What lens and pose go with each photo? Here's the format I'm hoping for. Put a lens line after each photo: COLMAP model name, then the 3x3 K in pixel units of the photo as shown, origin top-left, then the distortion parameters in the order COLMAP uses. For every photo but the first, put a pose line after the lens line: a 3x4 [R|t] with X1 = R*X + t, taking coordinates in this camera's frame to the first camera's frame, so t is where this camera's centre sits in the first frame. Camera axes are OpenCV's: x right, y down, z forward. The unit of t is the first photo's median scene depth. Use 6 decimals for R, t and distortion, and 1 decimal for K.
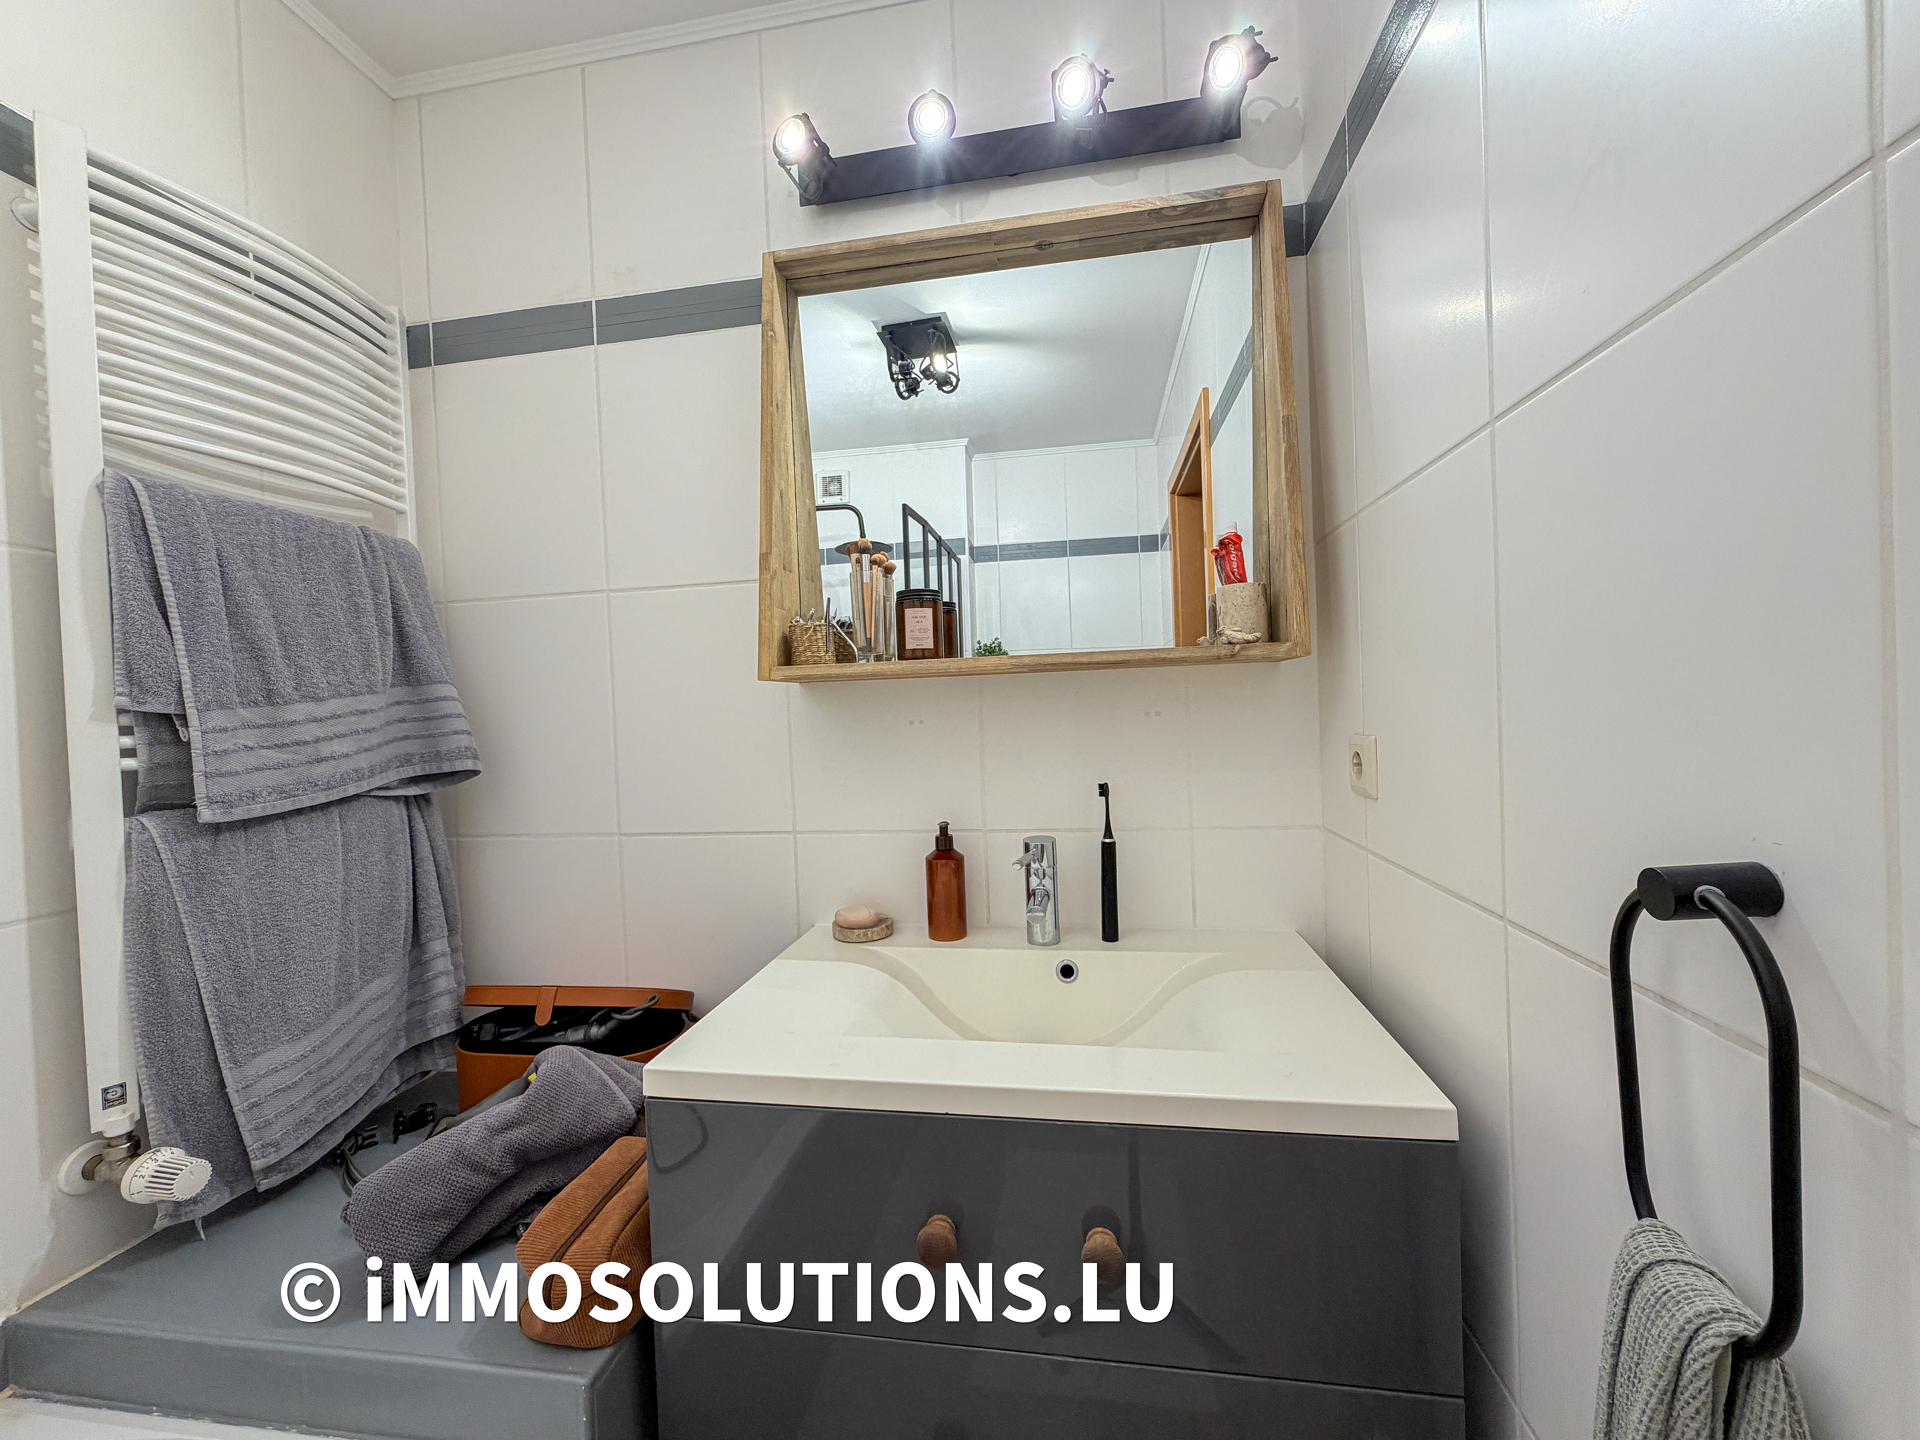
lens RADIAL K [[766.1, 0, 962.2], [0, 766.1, 716.8], [0, 0, 1]] dist [0.002818, 0.000002]
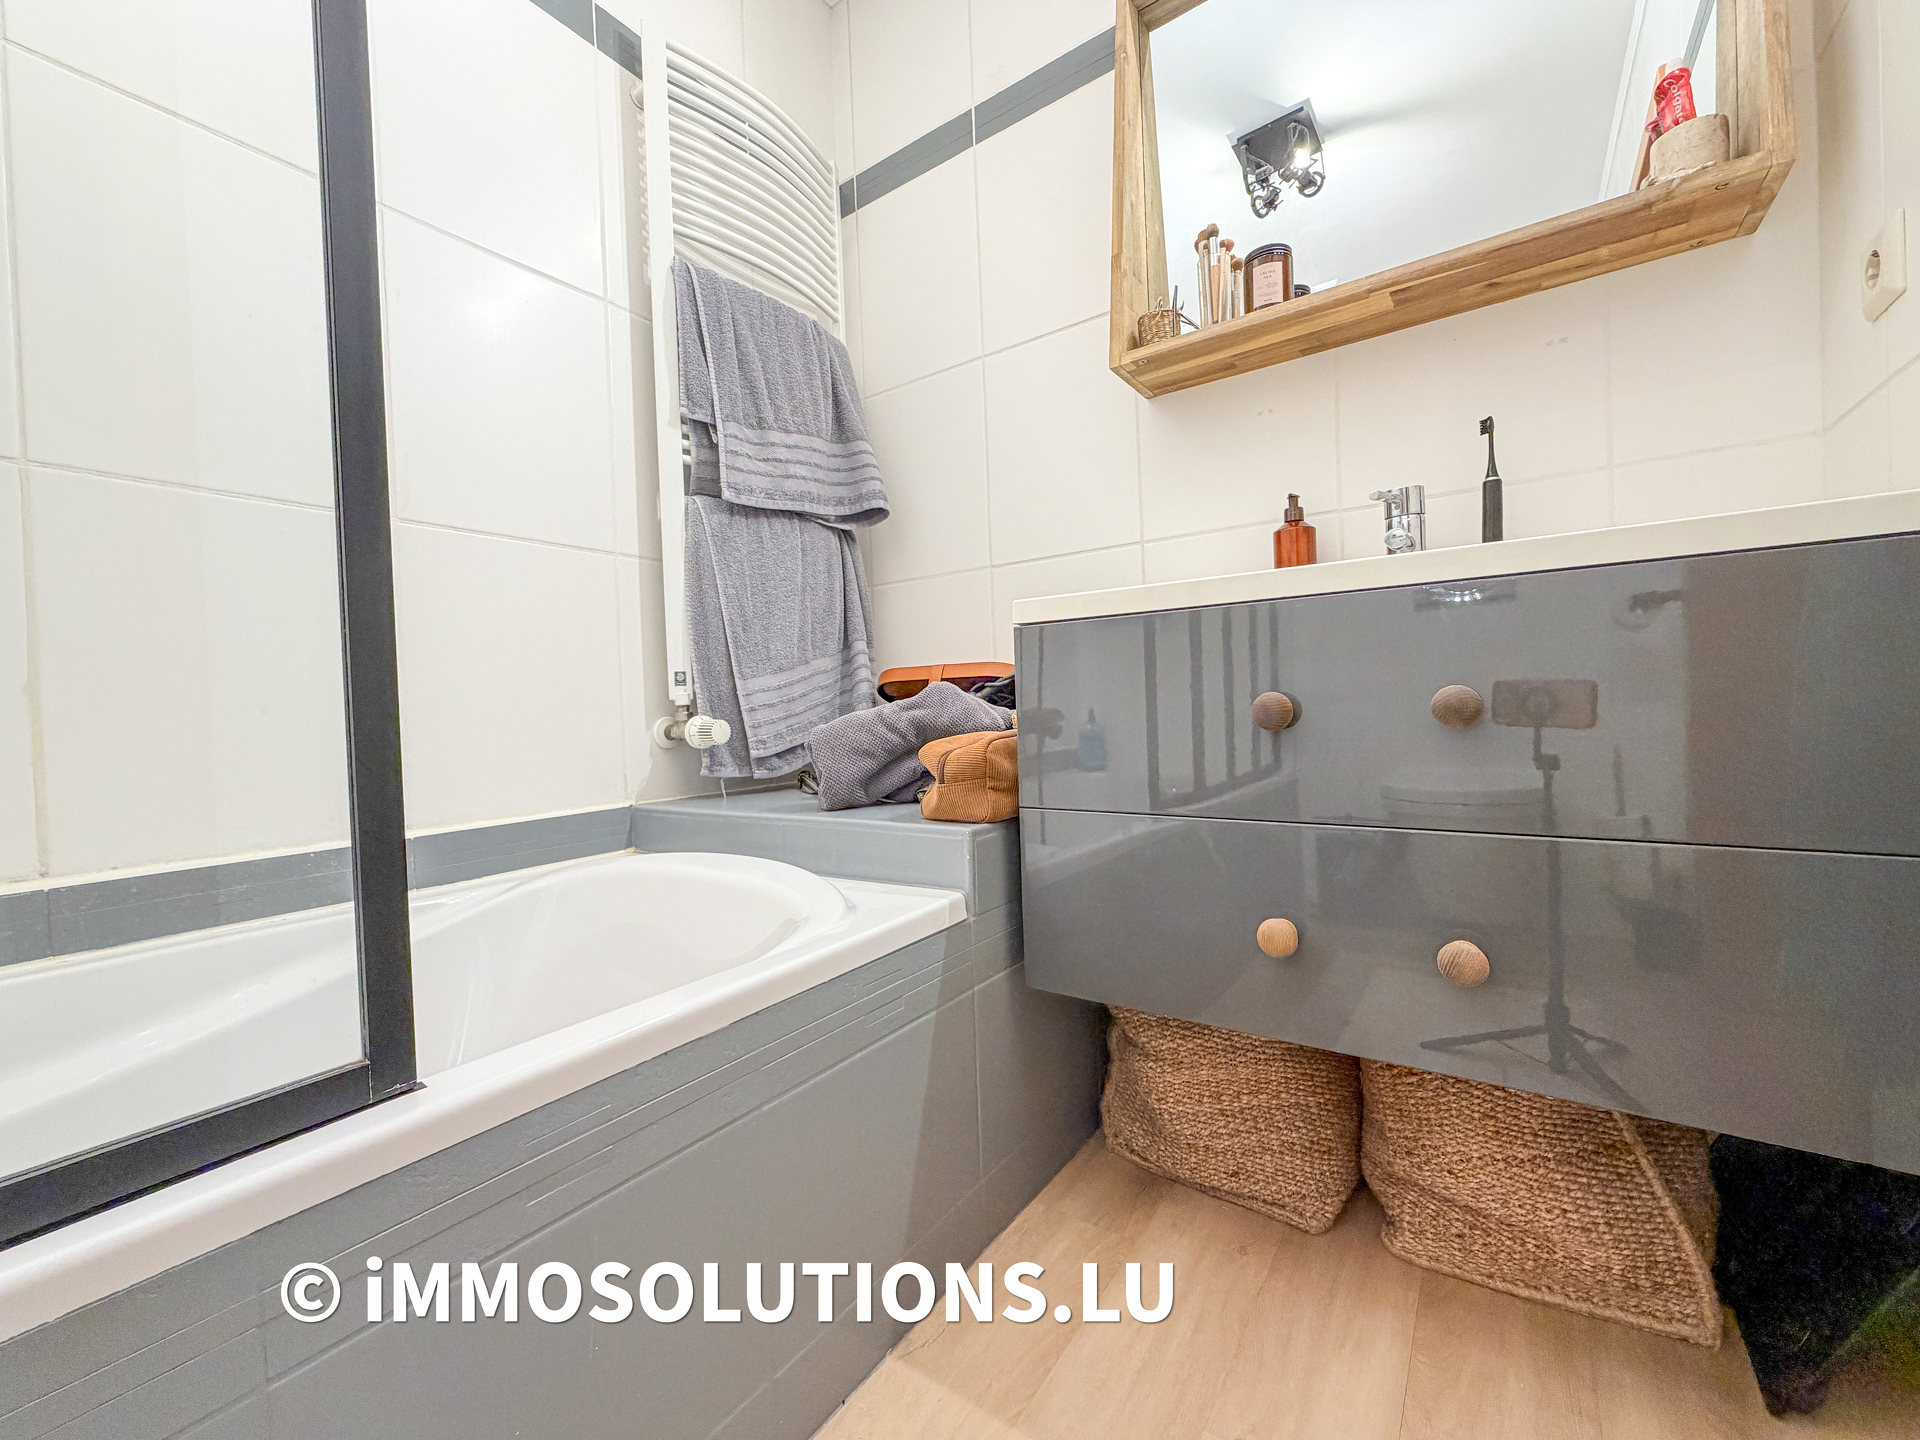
lens RADIAL K [[770.4, 0, 968.1], [0, 770.4, 720.1], [0, 0, 1]] dist [0.002591, -0.000460]
pose [[0.903199, 0.008907, -0.429129, 0.029045], [-0.004555, 0.999927, 0.011167, 0.468399], [0.429197, -0.008131, 0.903174, -0.086326]]
